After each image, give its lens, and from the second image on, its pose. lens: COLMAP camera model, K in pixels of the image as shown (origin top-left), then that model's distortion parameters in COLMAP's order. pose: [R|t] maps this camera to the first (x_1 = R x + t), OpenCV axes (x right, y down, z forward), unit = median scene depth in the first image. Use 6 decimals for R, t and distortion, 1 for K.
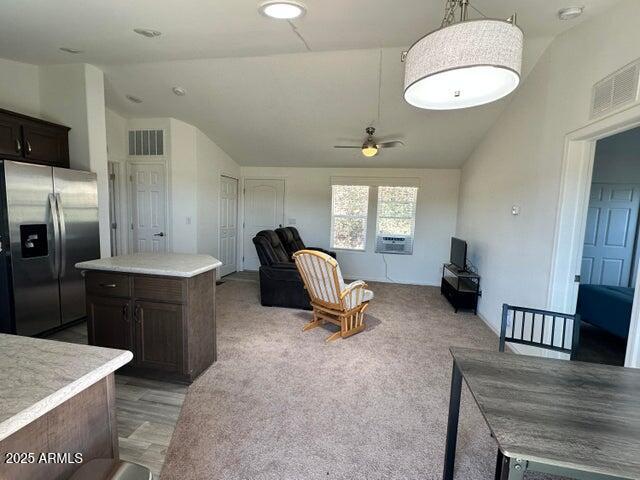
lens RADIAL K [[293.9, 0, 321.1], [0, 293.9, 239.5], [0, 0, 1]] dist [0.000684, 0.000228]
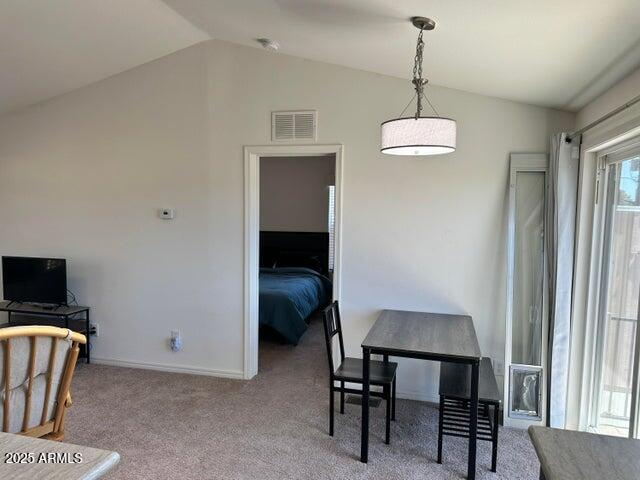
lens RADIAL K [[459.9, 0, 321.8], [0, 459.9, 244.6], [0, 0, 1]] dist [0.051586, -0.001844]
pose [[0.068459, -0.111569, 0.991396, -0.431732], [0.081403, 0.991038, 0.105908, -0.078803], [-0.994327, 0.073453, 0.076927, 0.311692]]
